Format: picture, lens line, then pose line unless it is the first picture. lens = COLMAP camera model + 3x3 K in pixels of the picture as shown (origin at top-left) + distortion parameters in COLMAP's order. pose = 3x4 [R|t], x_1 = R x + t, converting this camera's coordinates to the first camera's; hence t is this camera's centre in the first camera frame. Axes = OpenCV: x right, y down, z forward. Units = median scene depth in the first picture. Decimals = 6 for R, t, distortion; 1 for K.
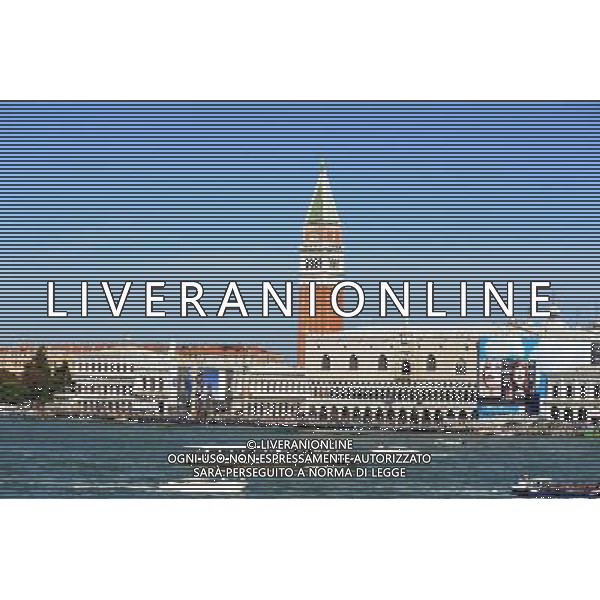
lens RADIAL K [[3120.7, 0, 299.9], [0, 3120.7, 300.0], [0, 0, 1]] dist [-0.339860, 0.000000]
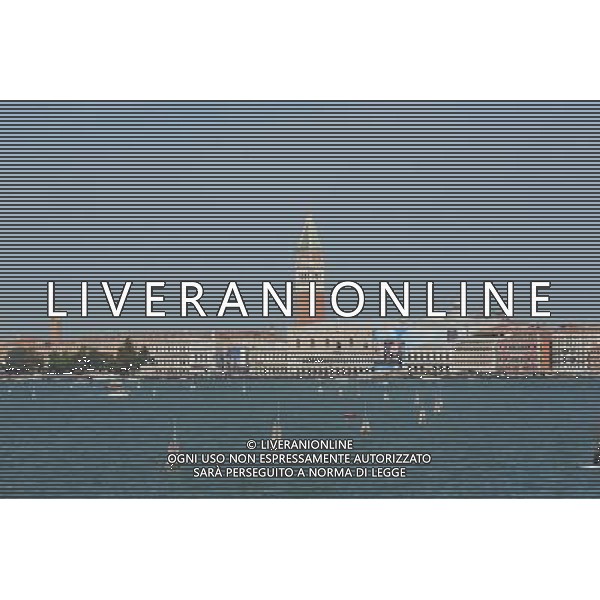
lens RADIAL K [[3671.4, 0, 300.0], [0, 3671.4, 300.1], [0, 0, 1]] dist [0.243035, 0.000000]
pose [[0.999999, -0.000299, -0.001582, 0.001917], [0.000301, 0.999999, 0.001068, -0.001257], [0.001582, -0.001068, 0.999998, -0.178339]]
